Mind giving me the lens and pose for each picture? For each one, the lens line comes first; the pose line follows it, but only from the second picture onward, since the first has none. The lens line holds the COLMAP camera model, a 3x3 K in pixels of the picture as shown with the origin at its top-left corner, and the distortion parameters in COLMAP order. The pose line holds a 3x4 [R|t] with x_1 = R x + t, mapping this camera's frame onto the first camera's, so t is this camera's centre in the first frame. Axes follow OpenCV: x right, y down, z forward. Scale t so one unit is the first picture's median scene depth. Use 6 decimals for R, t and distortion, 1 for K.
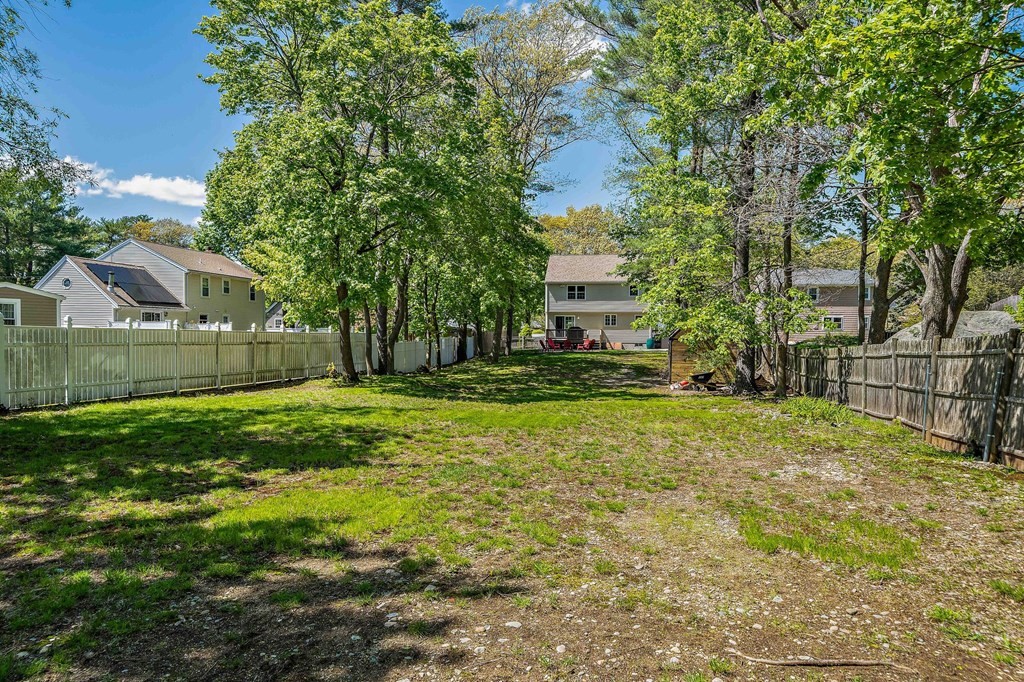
lens RADIAL K [[711.1, 0, 512.0], [0, 711.1, 341.0], [0, 0, 1]] dist [-0.001387, 0.000047]
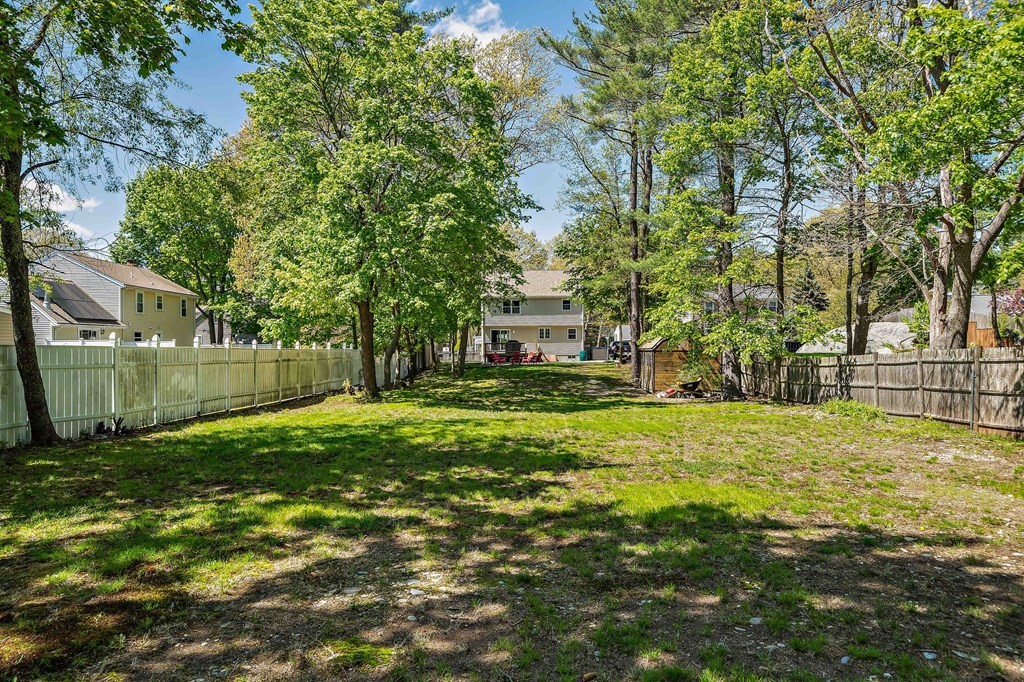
lens RADIAL K [[715.3, 0, 509.6], [0, 715.3, 319.7], [0, 0, 1]] dist [0.003810, 0.001459]
pose [[0.985769, -0.006004, 0.167996, -0.186126], [0.014106, 0.998792, -0.047075, -0.002240], [-0.167510, 0.048775, 0.984663, -0.038876]]
